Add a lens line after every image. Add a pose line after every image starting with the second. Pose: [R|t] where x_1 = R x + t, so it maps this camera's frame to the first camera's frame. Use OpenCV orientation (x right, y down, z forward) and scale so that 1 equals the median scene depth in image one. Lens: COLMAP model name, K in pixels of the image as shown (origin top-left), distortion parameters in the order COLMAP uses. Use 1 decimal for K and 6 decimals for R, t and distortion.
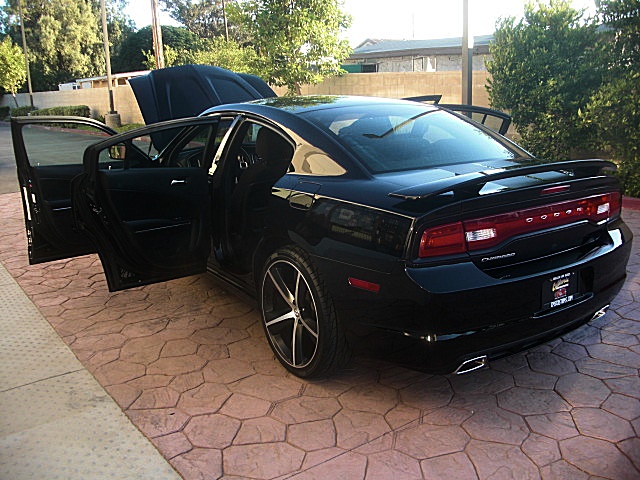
lens RADIAL K [[617.3, 0, 311.2], [0, 617.3, 242.3], [0, 0, 1]] dist [-0.219693, 0.208627]
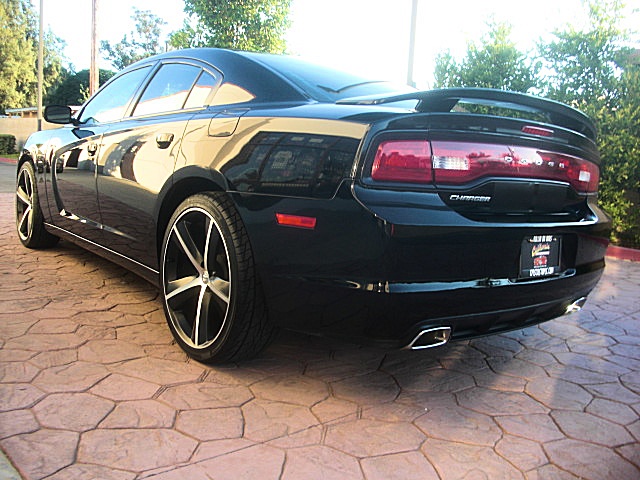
lens RADIAL K [[617.3, 0, 311.2], [0, 617.3, 242.3], [0, 0, 1]] dist [-0.219693, 0.208627]
pose [[0.990089, 0.079447, 0.115810, 0.017869], [-0.066284, 0.991337, -0.113387, 0.161934], [-0.123815, 0.104587, 0.986778, 0.228860]]
